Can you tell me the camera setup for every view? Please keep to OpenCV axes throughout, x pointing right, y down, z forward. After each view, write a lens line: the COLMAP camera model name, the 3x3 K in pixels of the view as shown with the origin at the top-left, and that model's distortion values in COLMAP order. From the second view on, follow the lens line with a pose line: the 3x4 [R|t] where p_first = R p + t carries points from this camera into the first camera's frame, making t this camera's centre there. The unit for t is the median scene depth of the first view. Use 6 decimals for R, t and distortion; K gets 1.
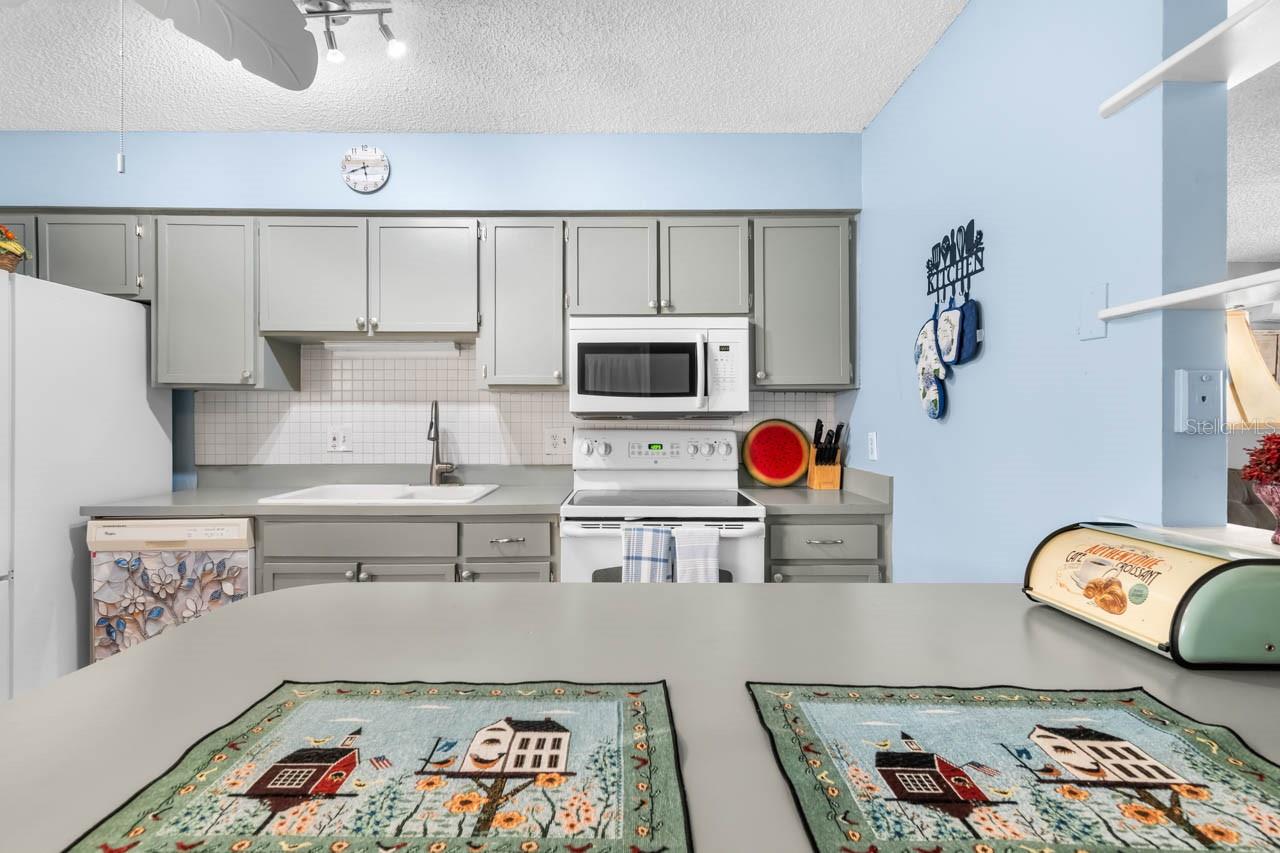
lens RADIAL K [[596.2, 0, 626.4], [0, 596.2, 417.2], [0, 0, 1]] dist [0.000620, 0.000222]
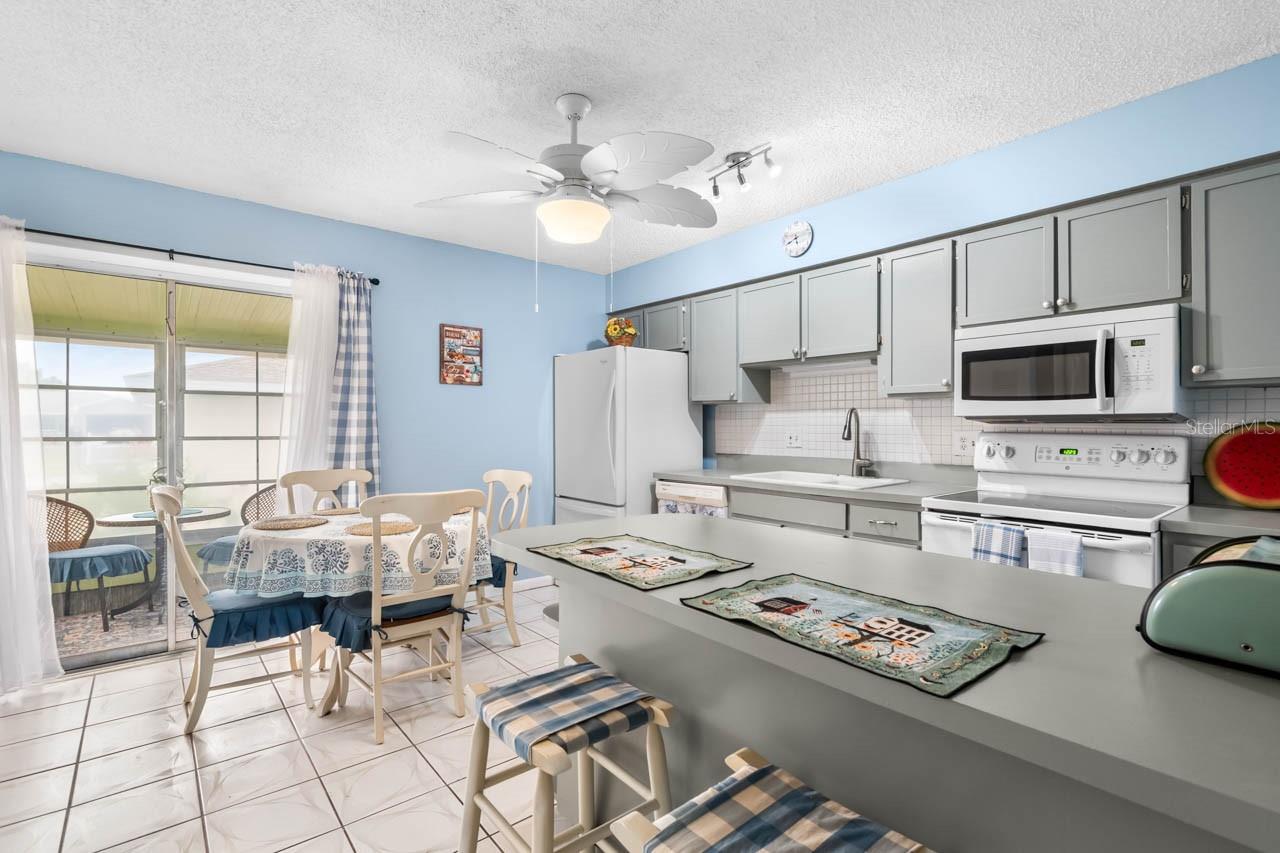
lens RADIAL K [[585.2, 0, 640.0], [0, 585.2, 426.5], [0, 0, 1]] dist [-0.000925, 0.000121]
pose [[0.635827, 0.002188, -0.771828, 0.365148], [0.004486, 0.999969, 0.006530, 0.000485], [0.771818, -0.007614, 0.635798, -0.126502]]
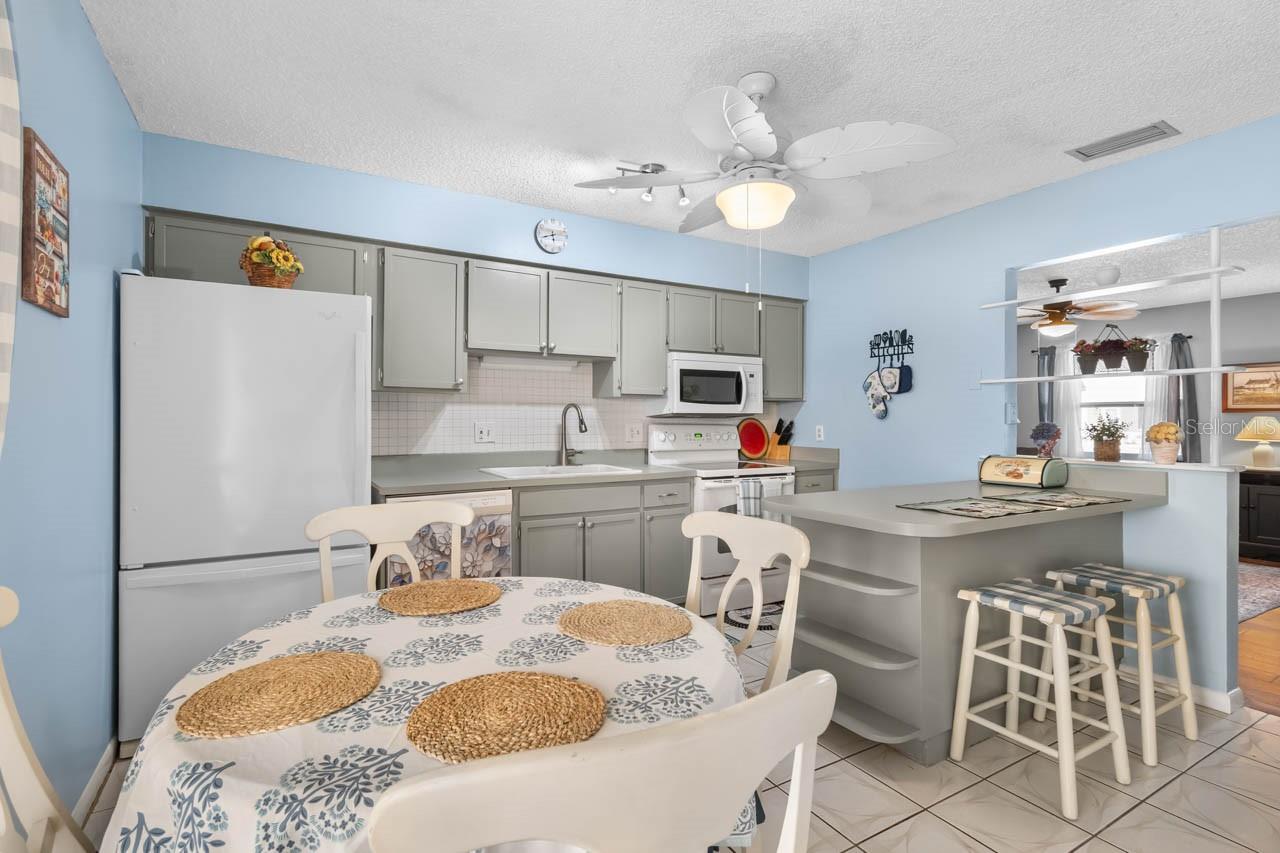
lens RADIAL K [[596.2, 0, 626.4], [0, 596.2, 417.2], [0, 0, 1]] dist [0.000620, 0.000222]
pose [[0.871379, 0.004078, 0.490594, -0.963754], [-0.007400, 0.999961, 0.004832, -0.004845], [-0.490555, -0.007840, 0.871375, -0.288981]]
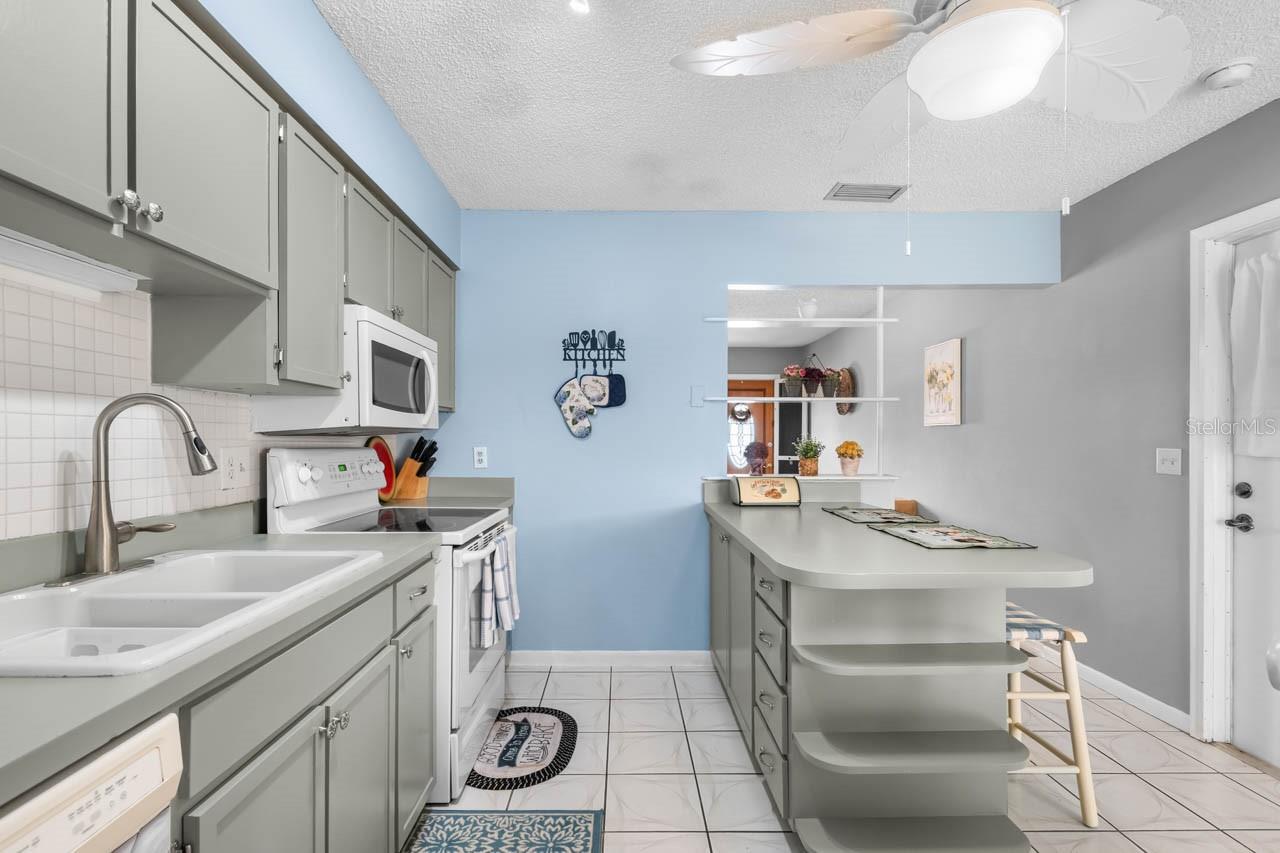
lens RADIAL K [[601.4, 0, 631.8], [0, 601.4, 438.6], [0, 0, 1]] dist [0.000679, 0.000239]
pose [[-0.002700, -0.000190, 0.999996, -0.887220], [-0.011364, 0.999935, 0.000159, 0.002827], [-0.999932, -0.011364, -0.002702, 0.648446]]
